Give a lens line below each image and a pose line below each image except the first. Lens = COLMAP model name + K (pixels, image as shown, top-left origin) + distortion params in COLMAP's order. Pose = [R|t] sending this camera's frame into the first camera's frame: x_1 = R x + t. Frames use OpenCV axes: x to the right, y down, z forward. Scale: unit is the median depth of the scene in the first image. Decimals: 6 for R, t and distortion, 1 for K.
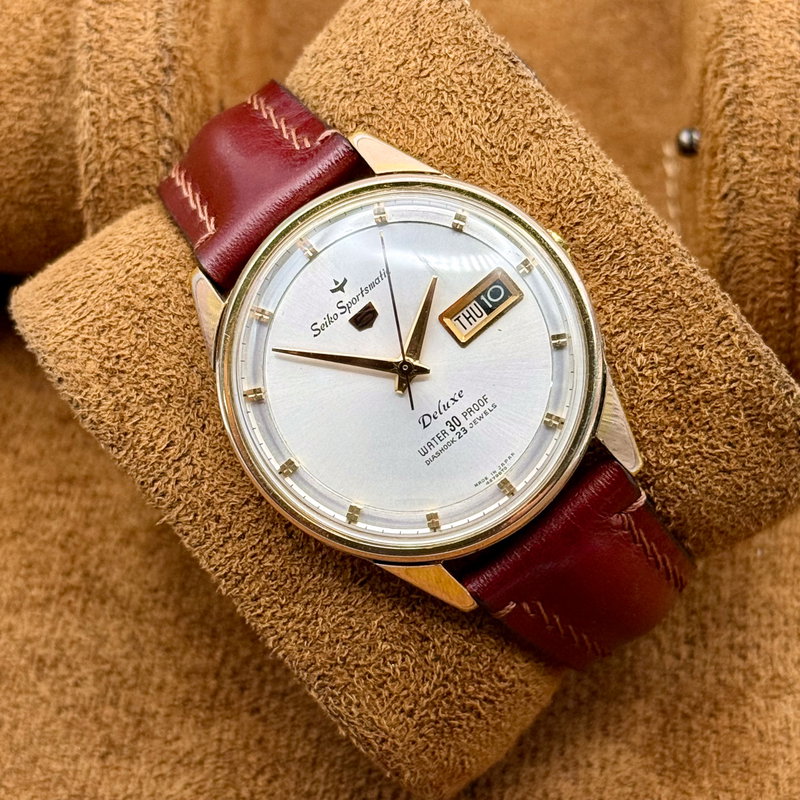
lens RADIAL K [[2353.9, 0, 397.0], [0, 2353.9, 406.0], [0, 0, 1]] dist [0.116597, 0.000000]
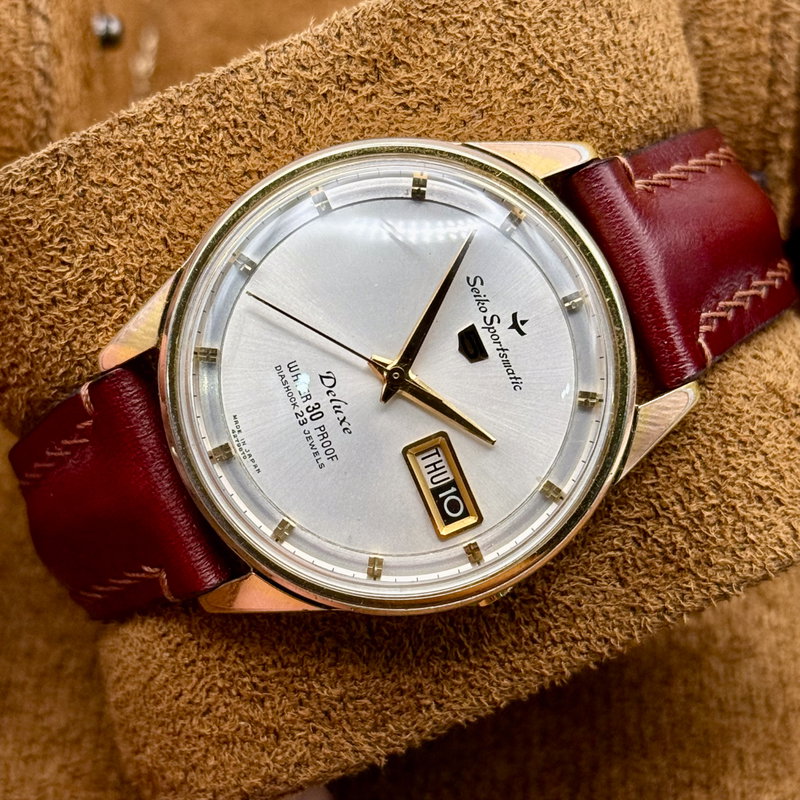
lens RADIAL K [[2353.9, 0, 403.0], [0, 2353.9, 403.0], [0, 0, 1]] dist [0.116597, 0.000000]
pose [[-0.281954, 0.953339, 0.107914, -0.073172], [-0.958031, -0.285824, 0.021931, -0.037472], [0.051752, -0.097202, 0.993918, 0.185443]]
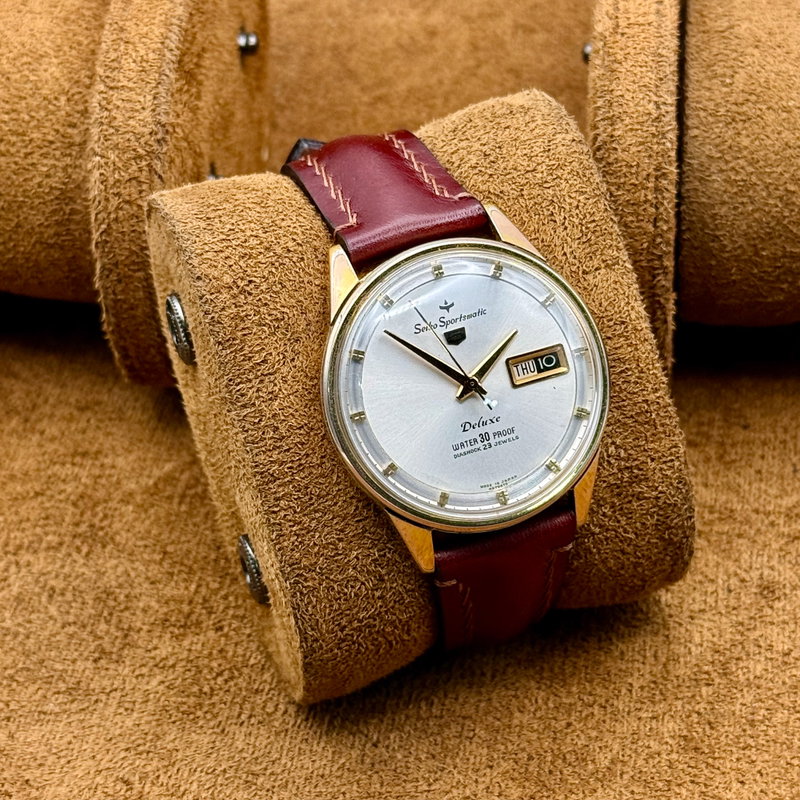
lens RADIAL K [[2353.9, 0, 401.2], [0, 2353.9, 403.7], [0, 0, 1]] dist [0.116597, 0.000000]
pose [[0.871859, 0.409226, 0.269064, -0.368211], [-0.395342, 0.912333, -0.106549, 0.144855], [-0.289079, -0.013477, 0.957211, -0.243510]]
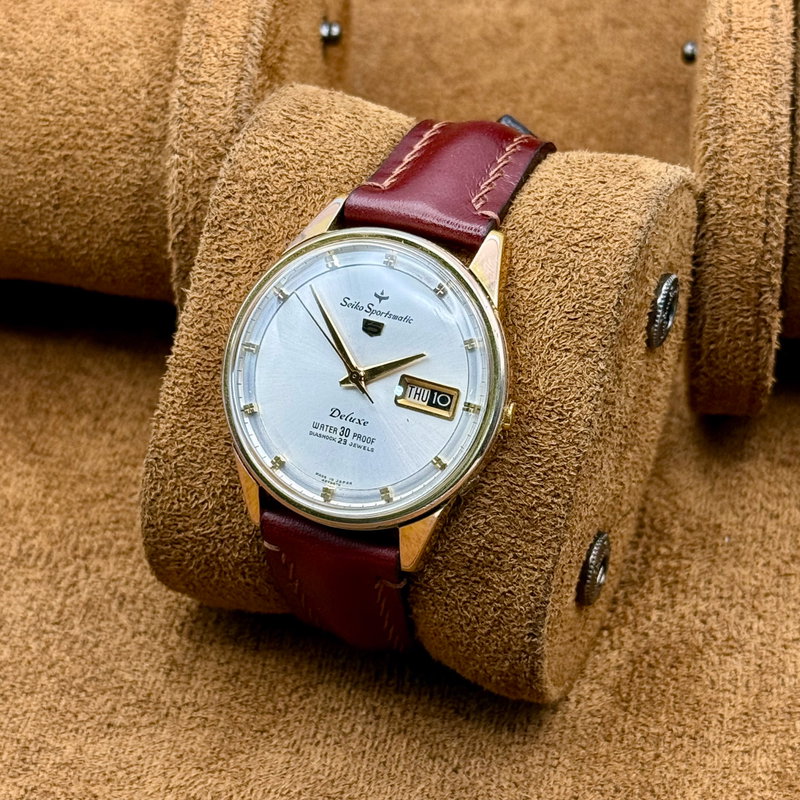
lens RADIAL K [[2353.9, 0, 396.0], [0, 2353.9, 399.8], [0, 0, 1]] dist [0.116597, 0.000000]
pose [[0.564719, 0.814343, -0.133929, 0.191330], [-0.776650, 0.579282, 0.247482, -0.331894], [0.279118, -0.035742, 0.959591, -0.218733]]
